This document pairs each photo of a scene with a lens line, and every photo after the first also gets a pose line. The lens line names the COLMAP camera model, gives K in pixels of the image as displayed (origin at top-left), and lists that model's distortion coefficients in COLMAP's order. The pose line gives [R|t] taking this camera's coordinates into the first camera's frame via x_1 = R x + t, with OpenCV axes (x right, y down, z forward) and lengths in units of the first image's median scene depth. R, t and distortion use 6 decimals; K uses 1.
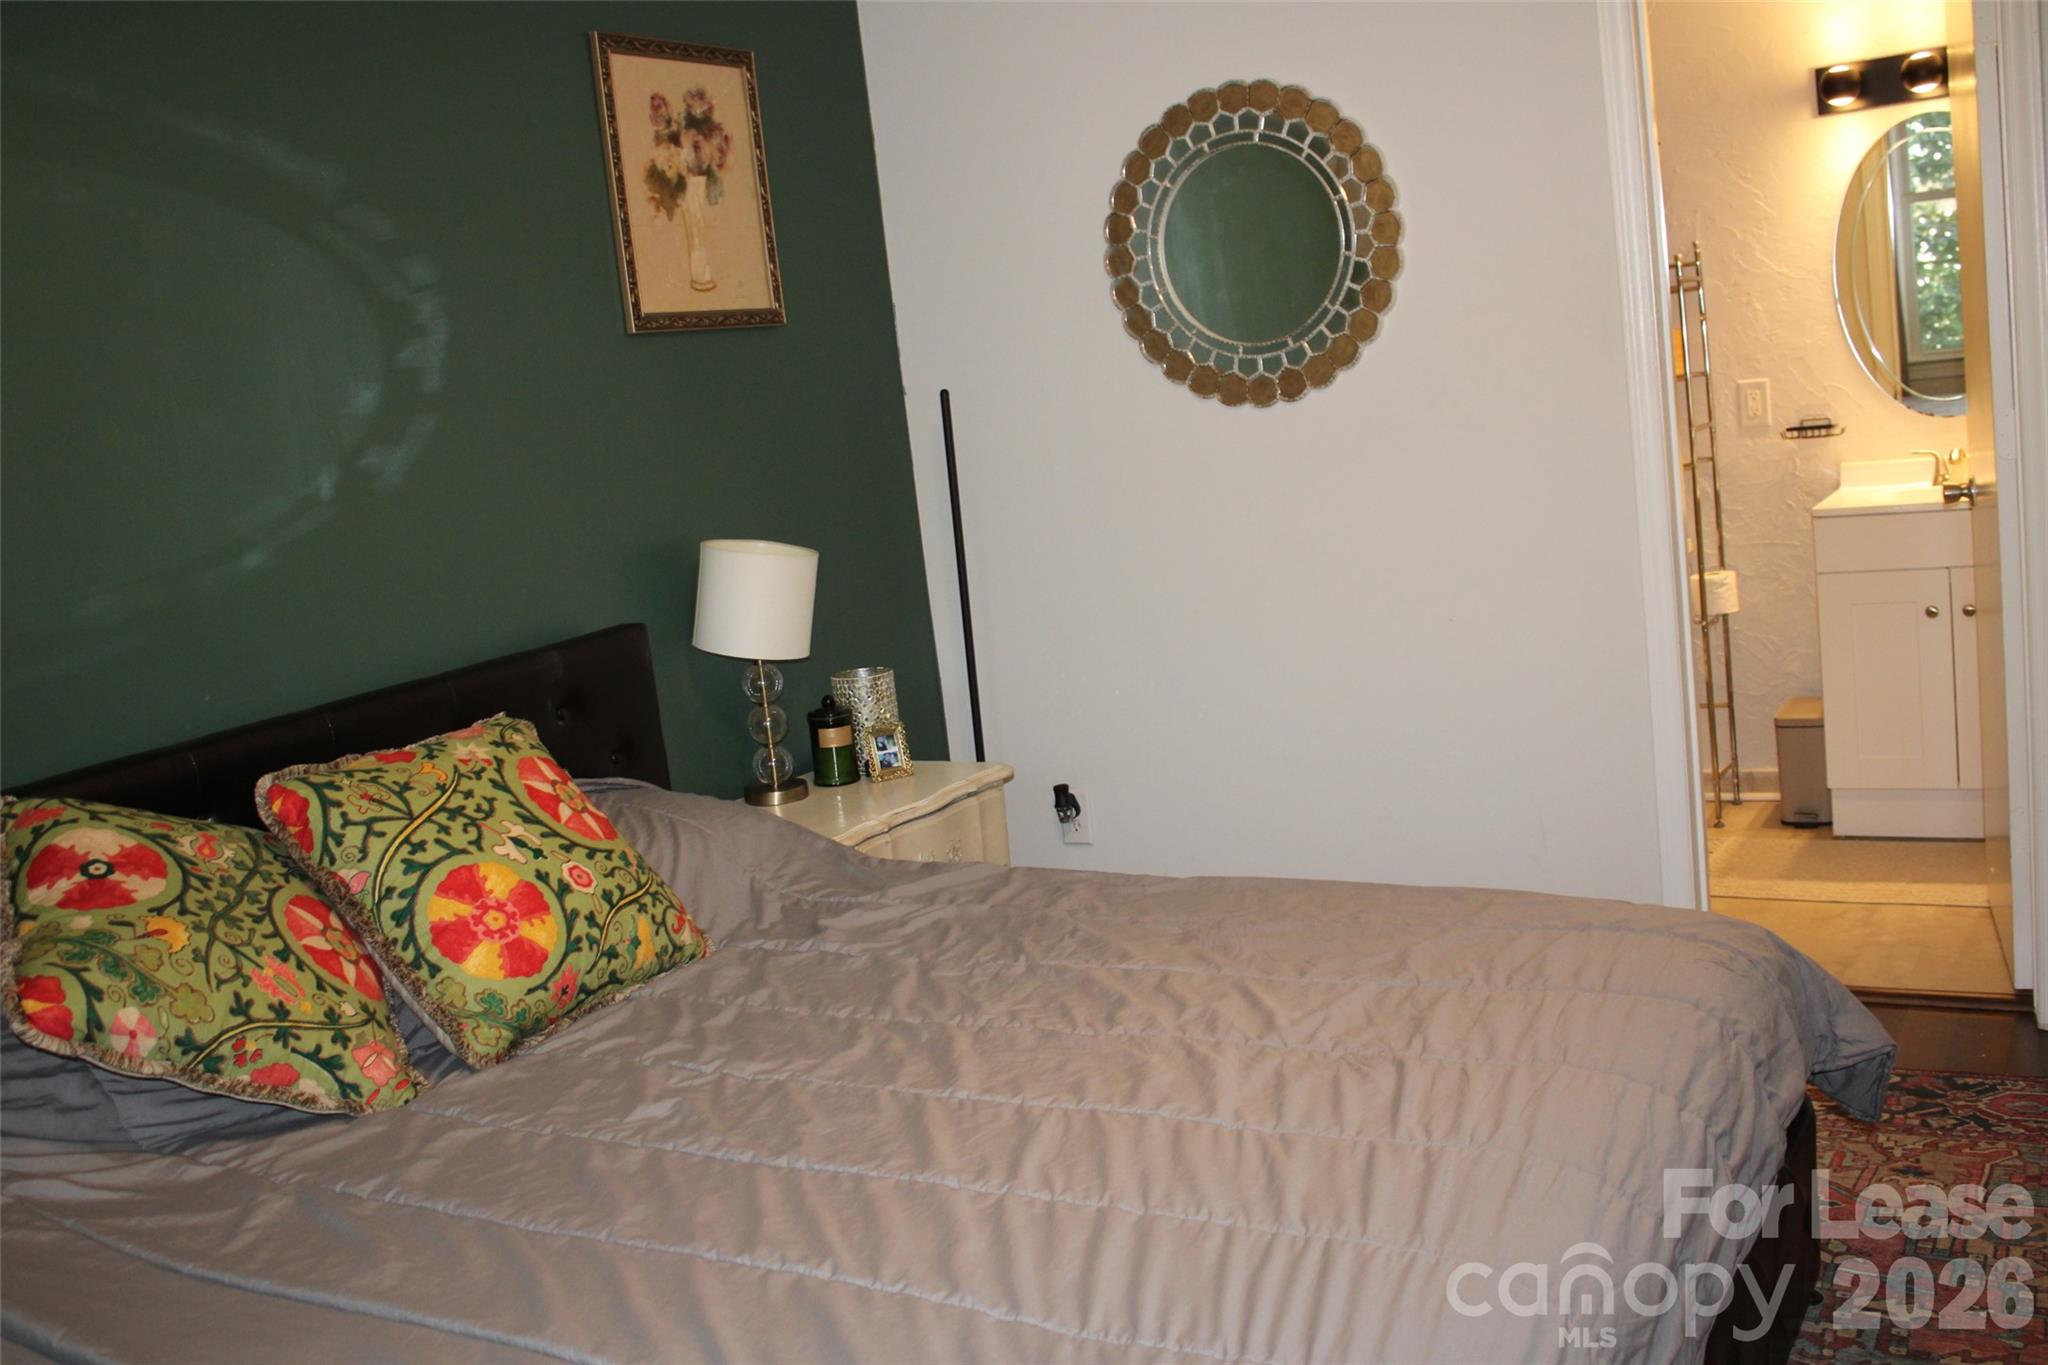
lens RADIAL K [[1938.0, 0, 1023.8], [0, 1938.0, 683.9], [0, 0, 1]] dist [-0.081786, 0.000000]
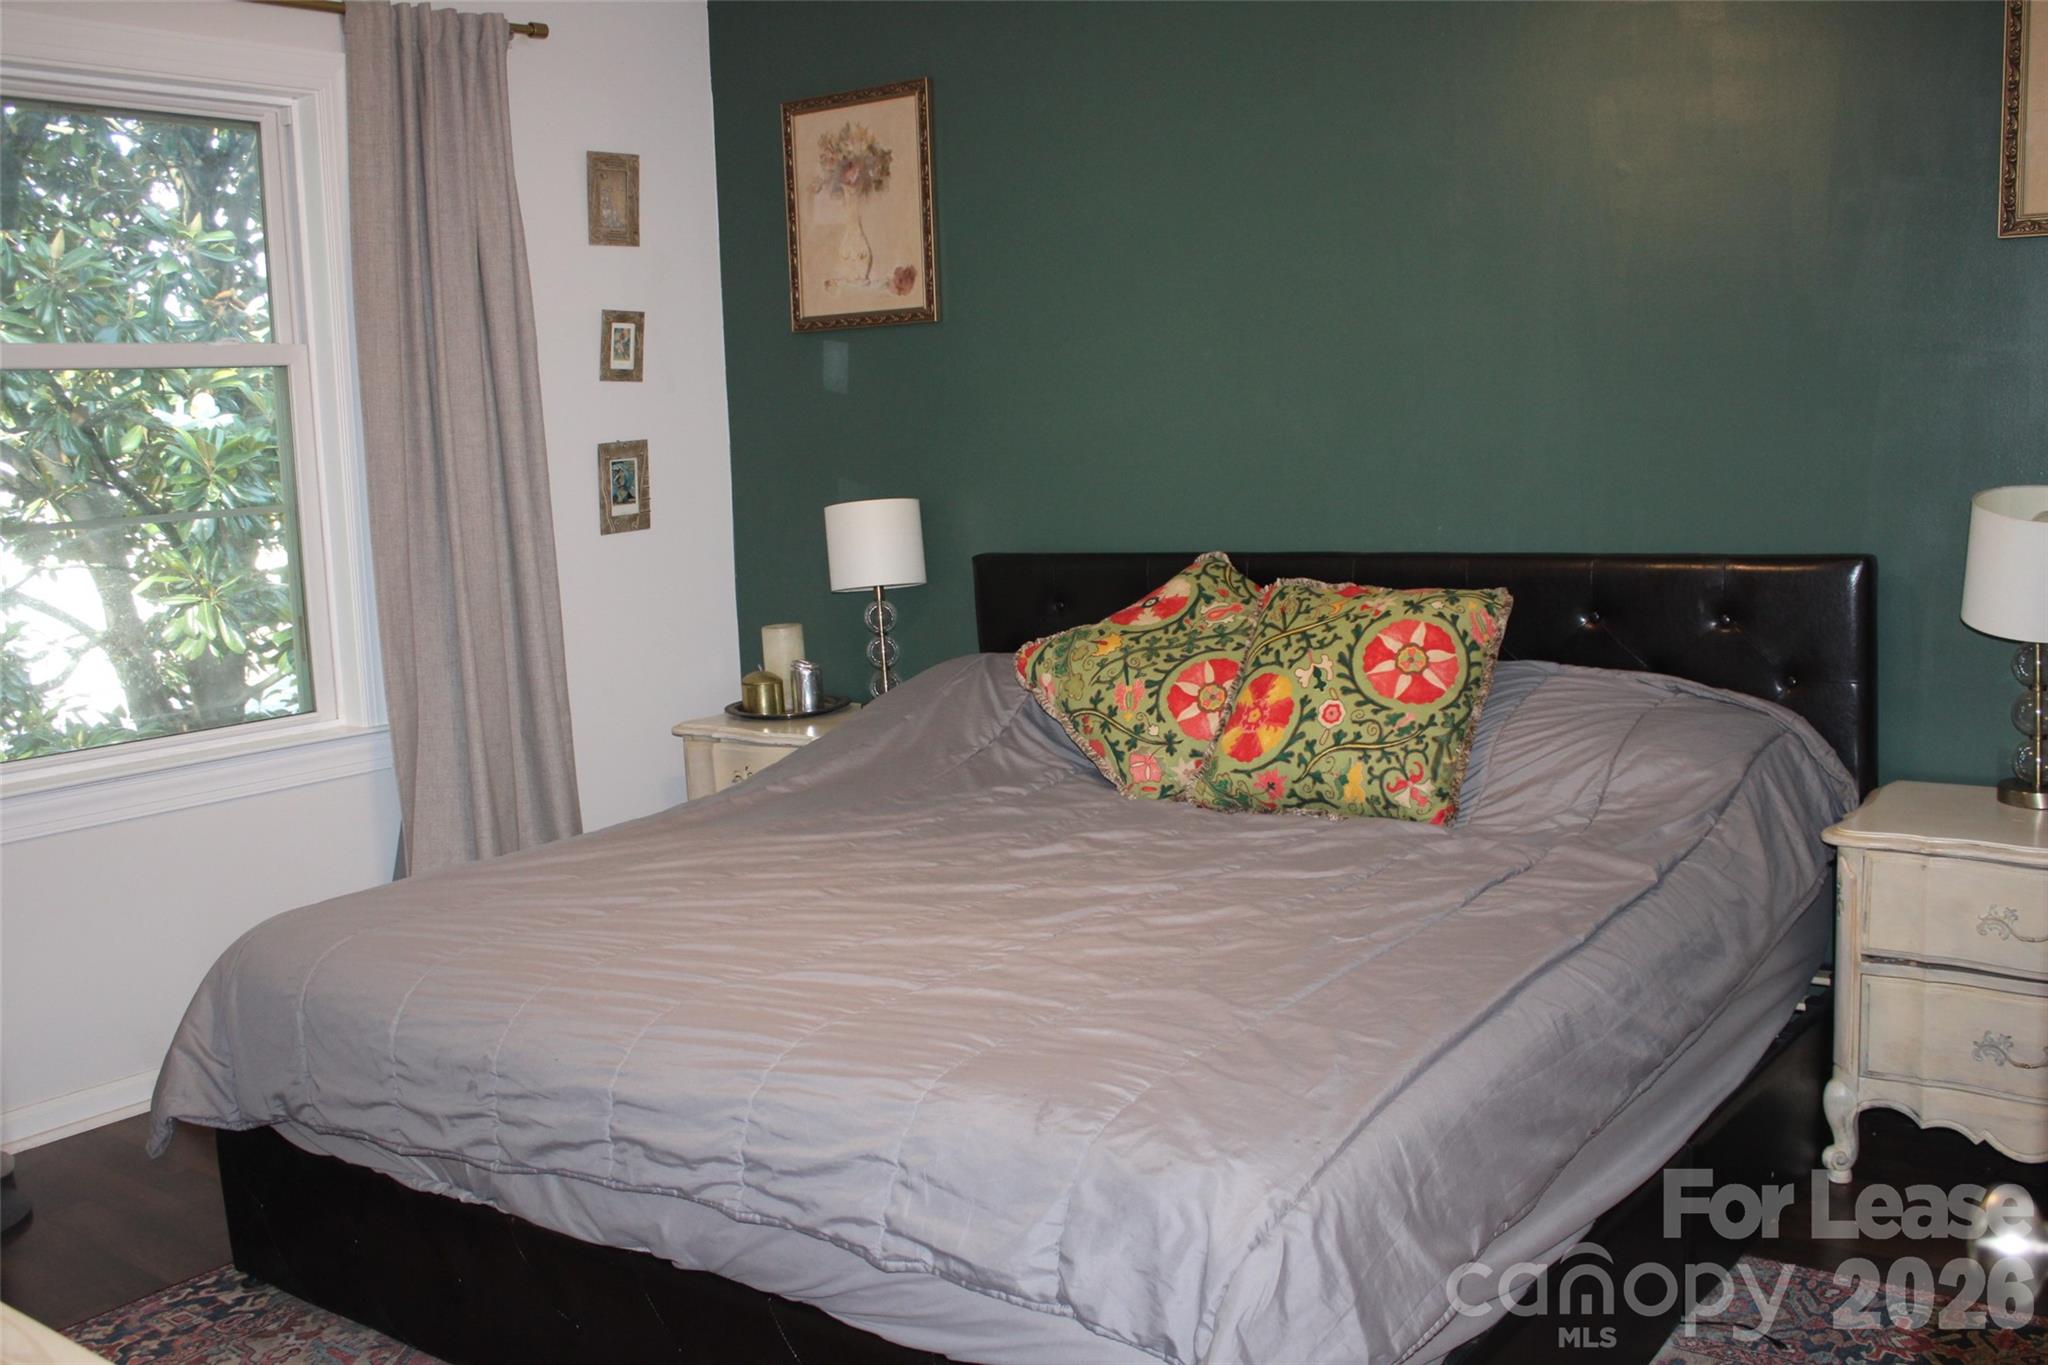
lens RADIAL K [[1938.0, 0, 1023.6], [0, 1938.0, 681.9], [0, 0, 1]] dist [-0.081786, 0.000000]
pose [[-0.065487, 0.261909, -0.962868, 1.009929], [-0.109110, 0.957274, 0.267808, -0.239735], [0.991870, 0.122597, -0.034113, 0.858825]]
